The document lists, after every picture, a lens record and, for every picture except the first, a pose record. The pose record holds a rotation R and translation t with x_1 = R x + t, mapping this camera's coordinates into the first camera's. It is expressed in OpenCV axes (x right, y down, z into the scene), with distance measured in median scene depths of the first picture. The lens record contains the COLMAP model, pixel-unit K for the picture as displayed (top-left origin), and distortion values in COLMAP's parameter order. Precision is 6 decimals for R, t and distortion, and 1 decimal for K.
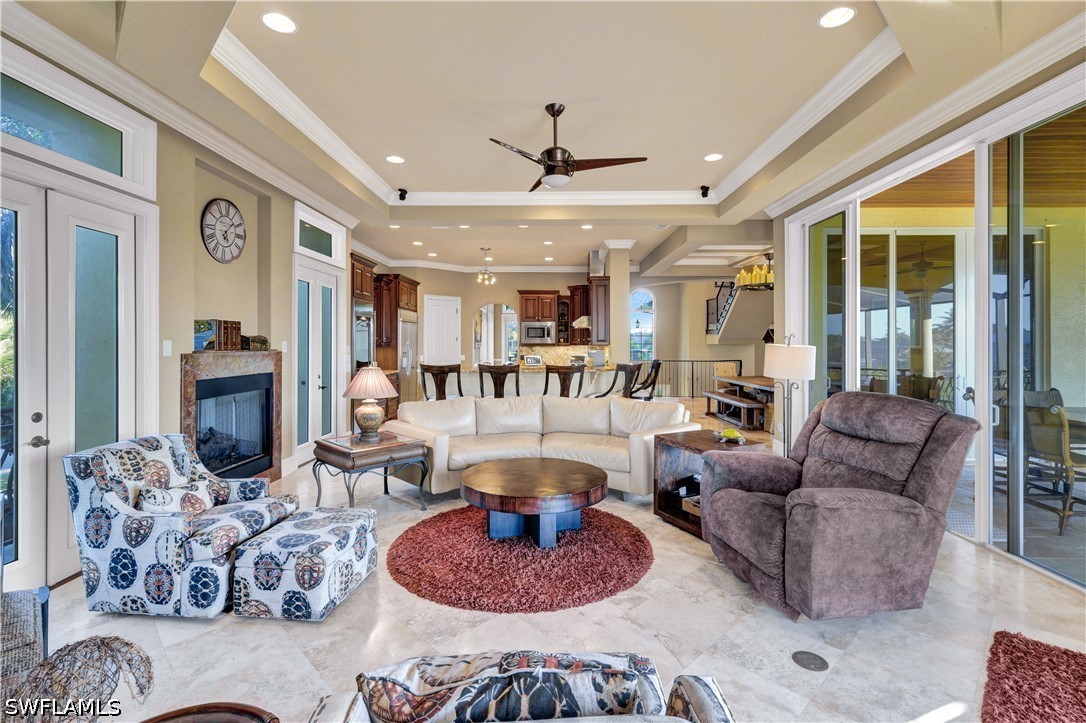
lens RADIAL K [[501.6, 0, 541.8], [0, 501.6, 352.4], [0, 0, 1]] dist [-0.000058, 0.000000]
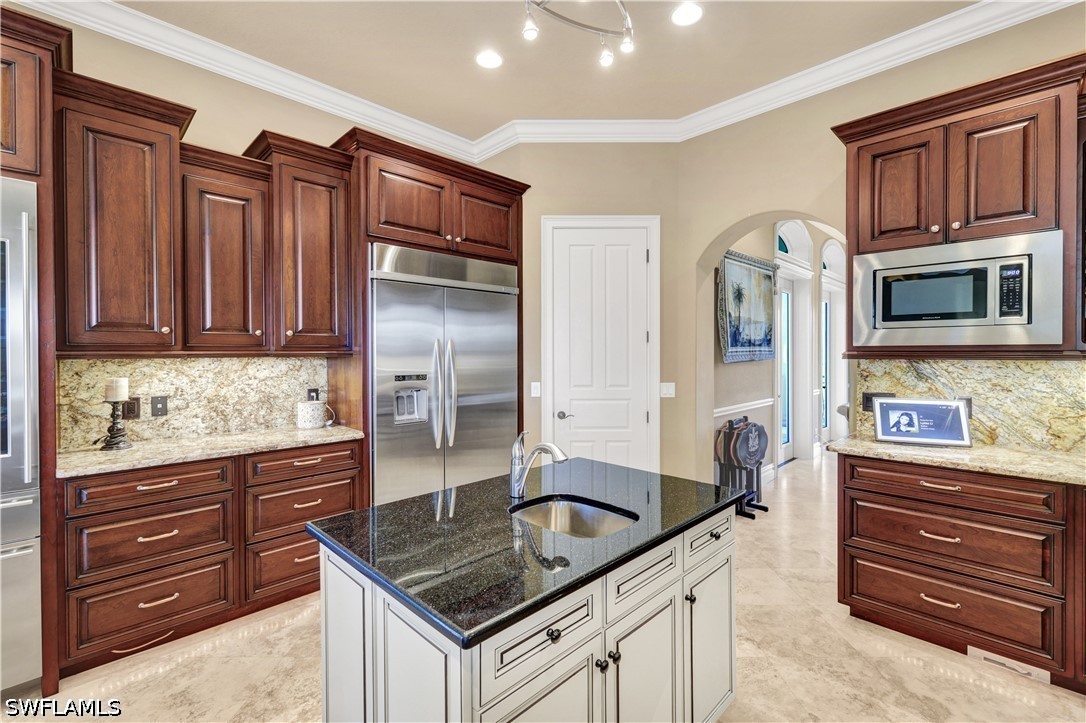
lens RADIAL K [[472.8, 0, 538.9], [0, 472.8, 354.8], [0, 0, 1]] dist [0.002751, 0.000075]
pose [[0.711832, 0.011039, -0.702263, 0.011803], [-0.010690, 0.999931, 0.004882, -0.013967], [0.702268, 0.004032, 0.711901, 0.736659]]
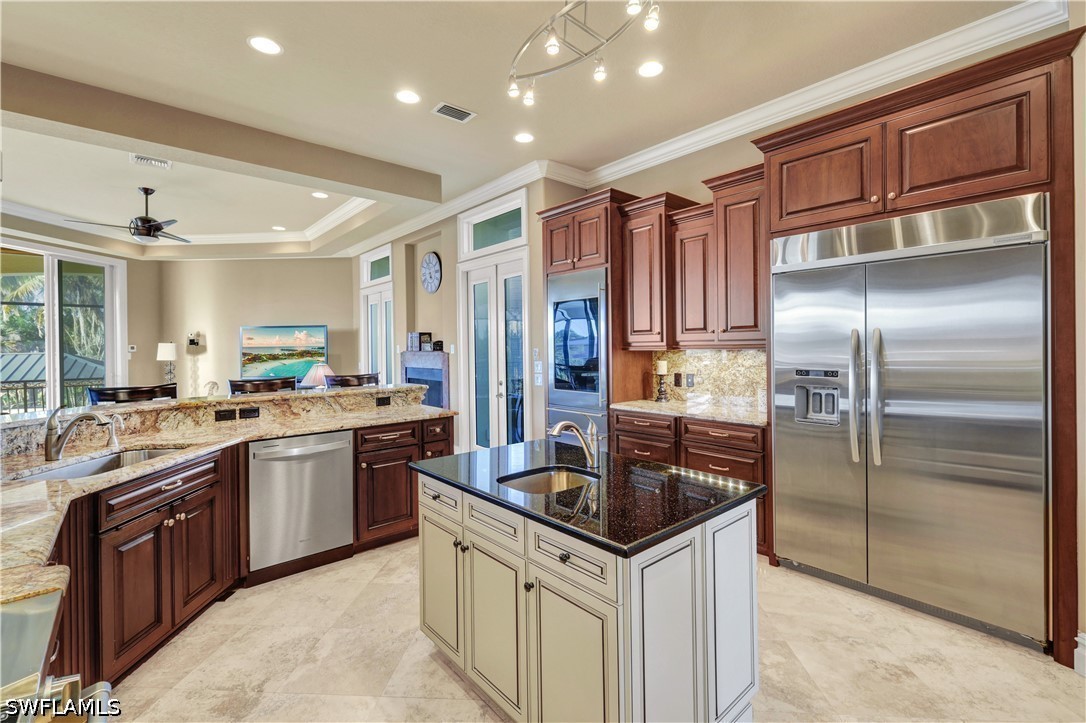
lens RADIAL K [[472.8, 0, 538.8], [0, 472.8, 351.4], [0, 0, 1]] dist [0.002751, 0.000075]
pose [[-0.740688, 0.017133, -0.671631, 0.043170], [0.003482, 0.999759, 0.021663, -0.015890], [0.671840, 0.013707, -0.740569, 0.971806]]
